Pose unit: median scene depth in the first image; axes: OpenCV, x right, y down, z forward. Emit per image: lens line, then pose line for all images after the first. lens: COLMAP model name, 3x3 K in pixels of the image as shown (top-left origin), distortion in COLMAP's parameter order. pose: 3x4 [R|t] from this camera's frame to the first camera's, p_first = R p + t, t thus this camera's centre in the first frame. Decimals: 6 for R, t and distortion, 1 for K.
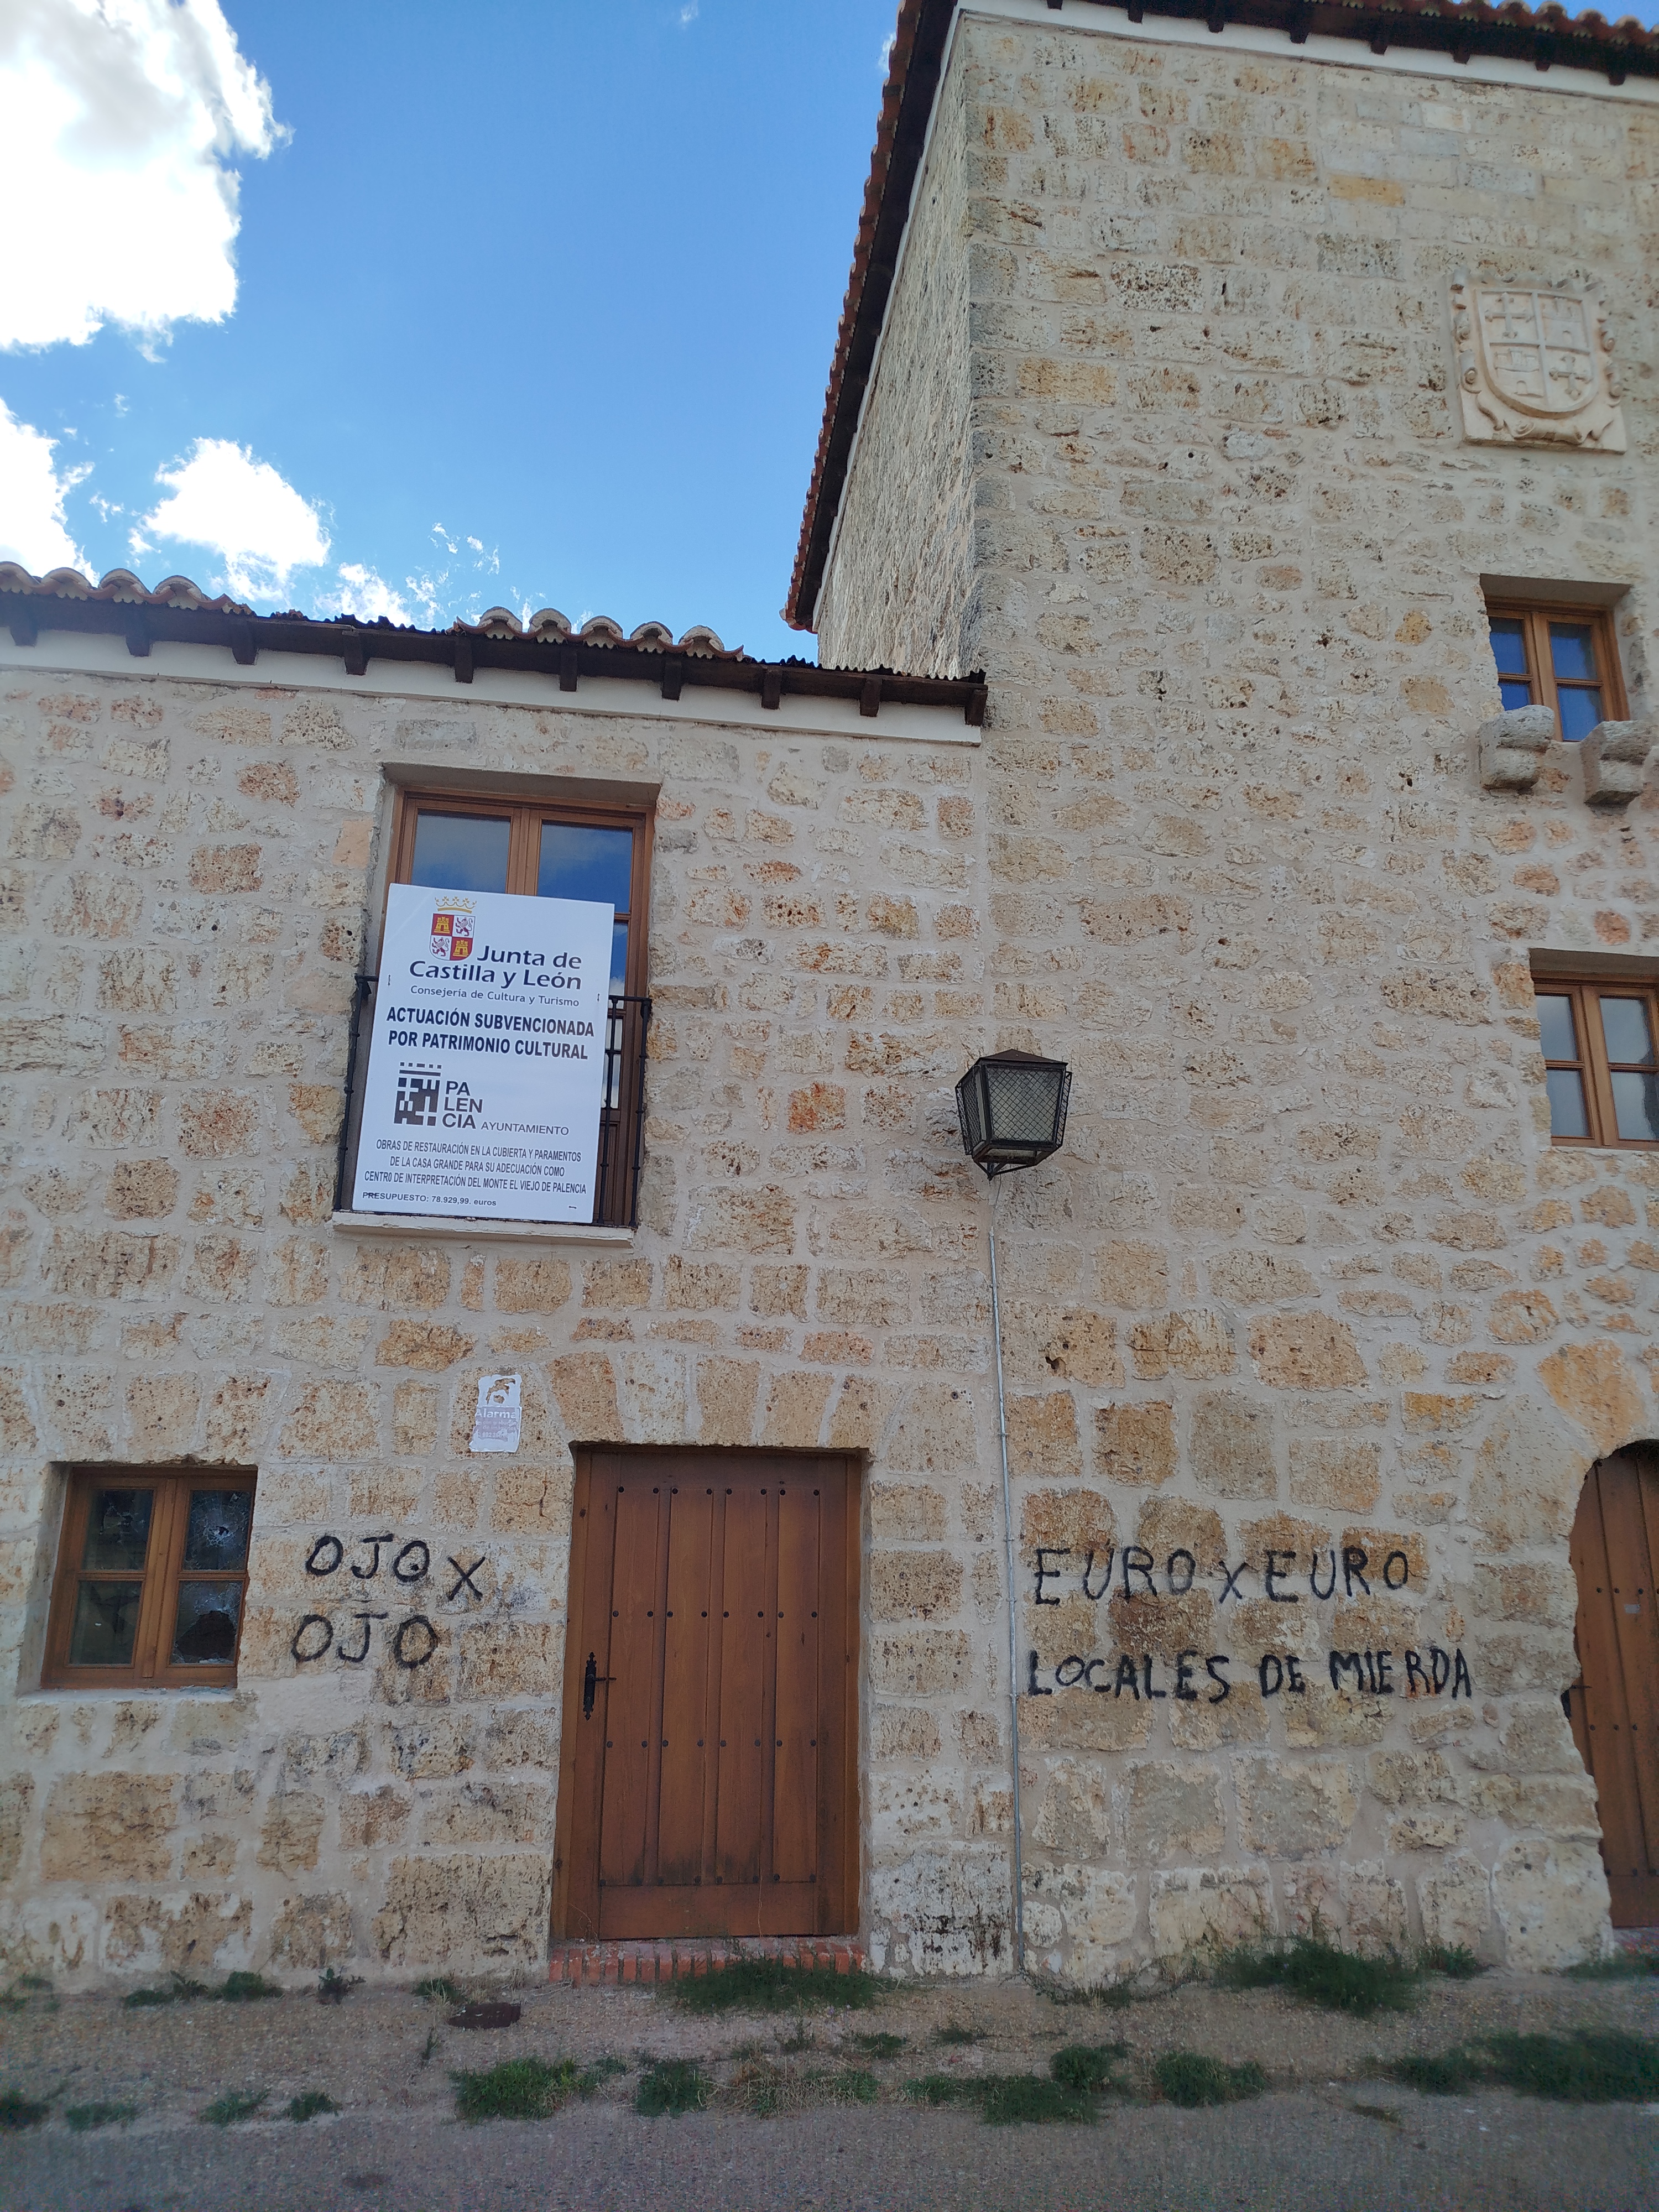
lens RADIAL K [[1571.5, 0, 831.8], [0, 1571.5, 1087.3], [0, 0, 1]] dist [0.000442, 0.019760]
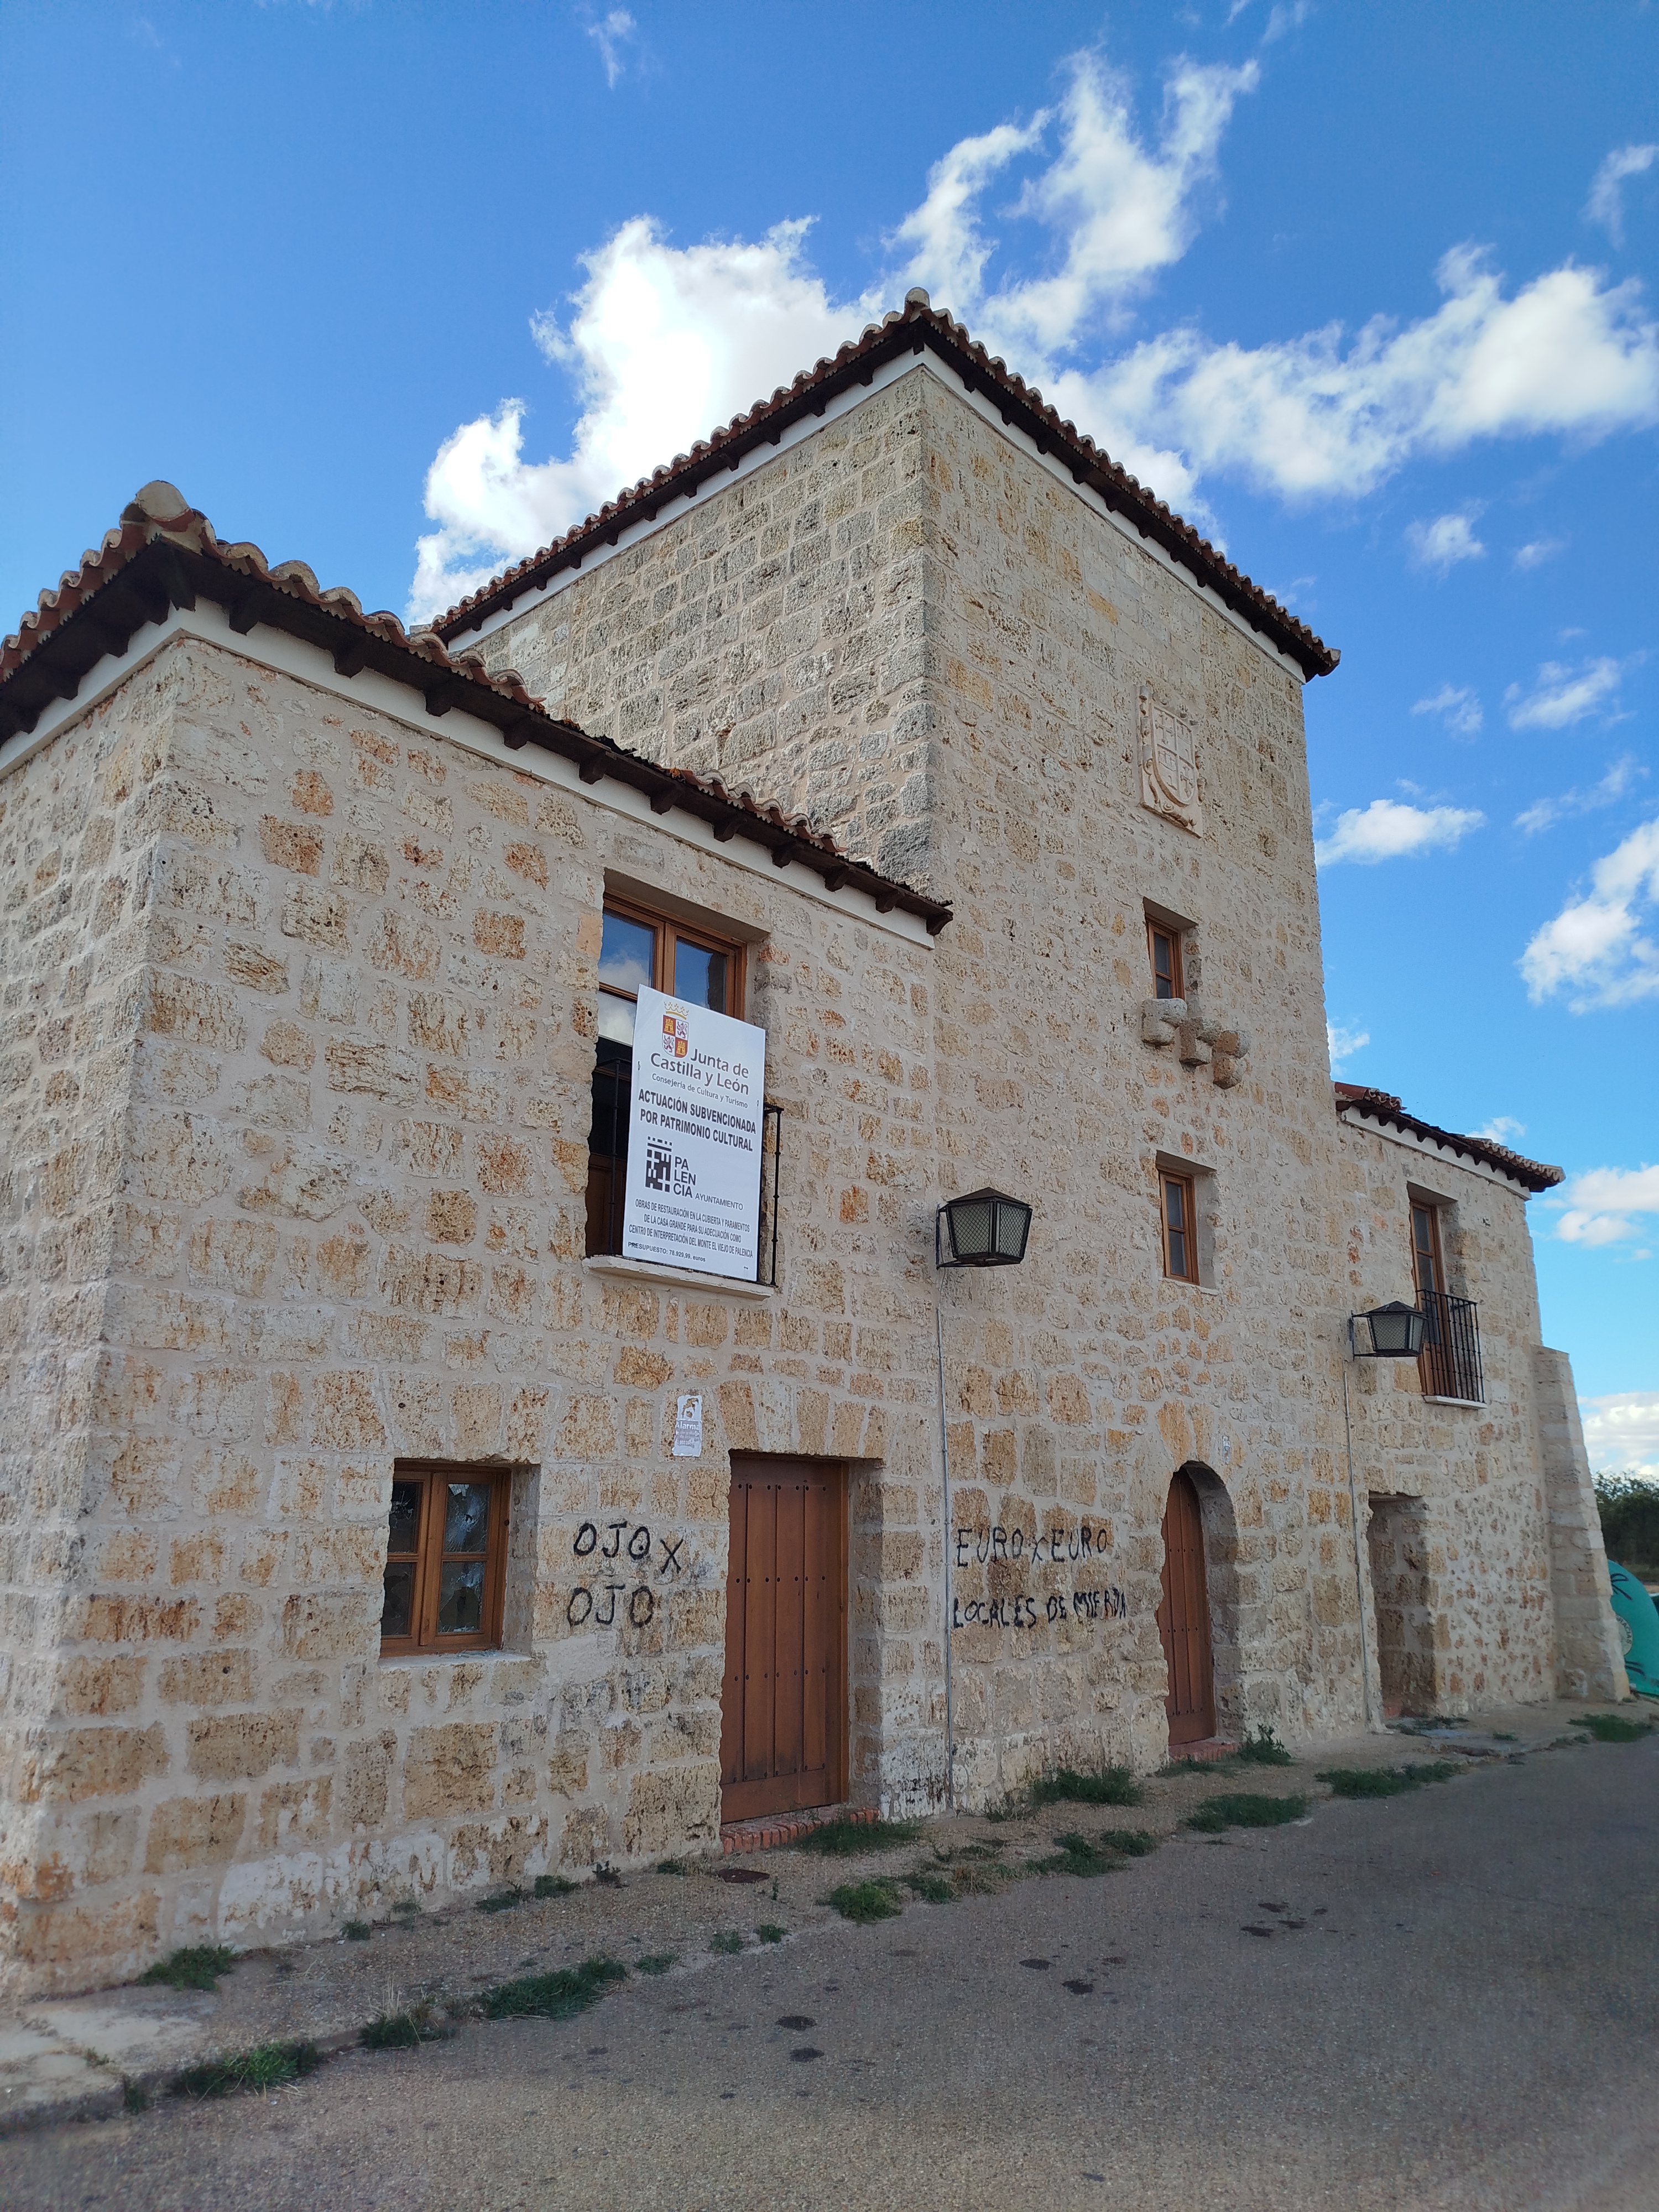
lens RADIAL K [[1571.5, 0, 831.3], [0, 1571.5, 1107.1], [0, 0, 1]] dist [0.000442, 0.019760]
pose [[0.767517, 0.159456, 0.620880, -0.906311], [-0.177181, 0.983605, -0.033585, -0.022076], [-0.616056, -0.084232, 0.783186, -0.039325]]
